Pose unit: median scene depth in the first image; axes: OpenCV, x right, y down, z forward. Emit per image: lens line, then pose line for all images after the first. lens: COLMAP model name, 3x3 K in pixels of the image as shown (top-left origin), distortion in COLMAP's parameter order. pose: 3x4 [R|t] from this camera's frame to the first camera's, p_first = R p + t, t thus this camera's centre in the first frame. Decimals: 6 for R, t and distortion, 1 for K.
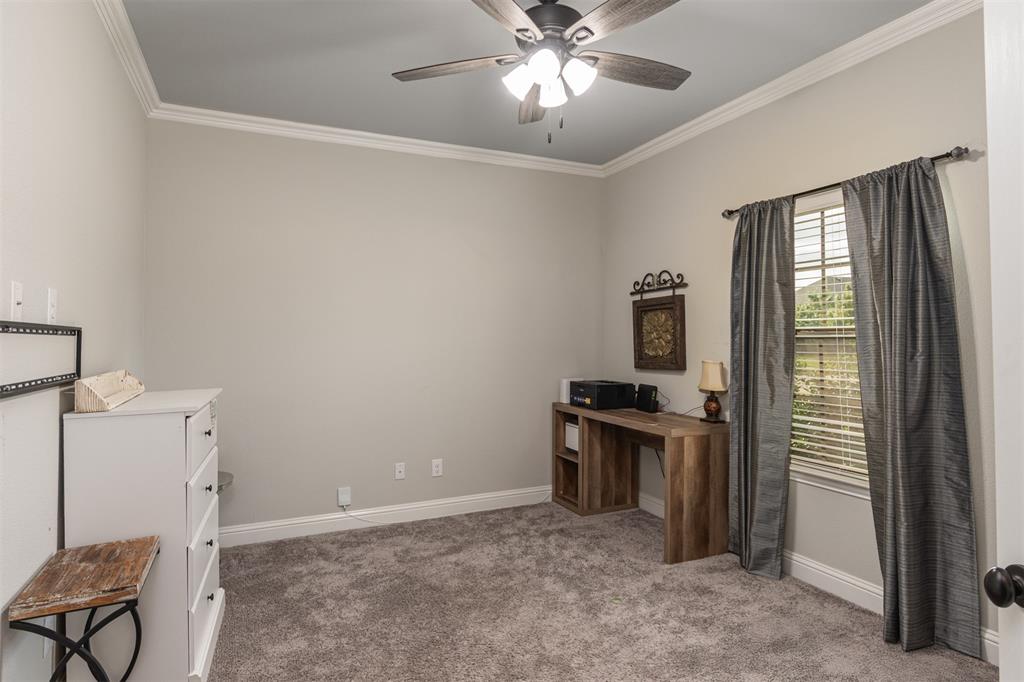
lens RADIAL K [[553.3, 0, 513.3], [0, 553.3, 336.1], [0, 0, 1]] dist [-0.011174, -0.000442]
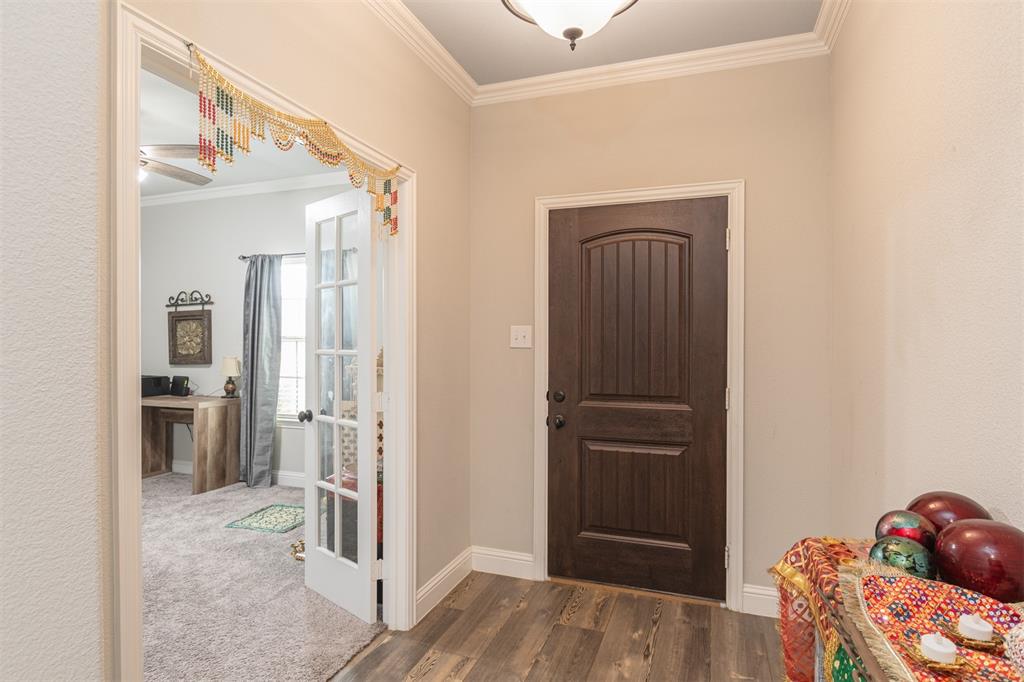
lens RADIAL K [[553.3, 0, 515.1], [0, 553.3, 338.6], [0, 0, 1]] dist [-0.011174, -0.000442]
pose [[0.708689, 0.010287, 0.705446, -0.140028], [-0.006275, 0.999946, -0.008278, 0.004757], [-0.705493, 0.001439, 0.708715, -0.579108]]
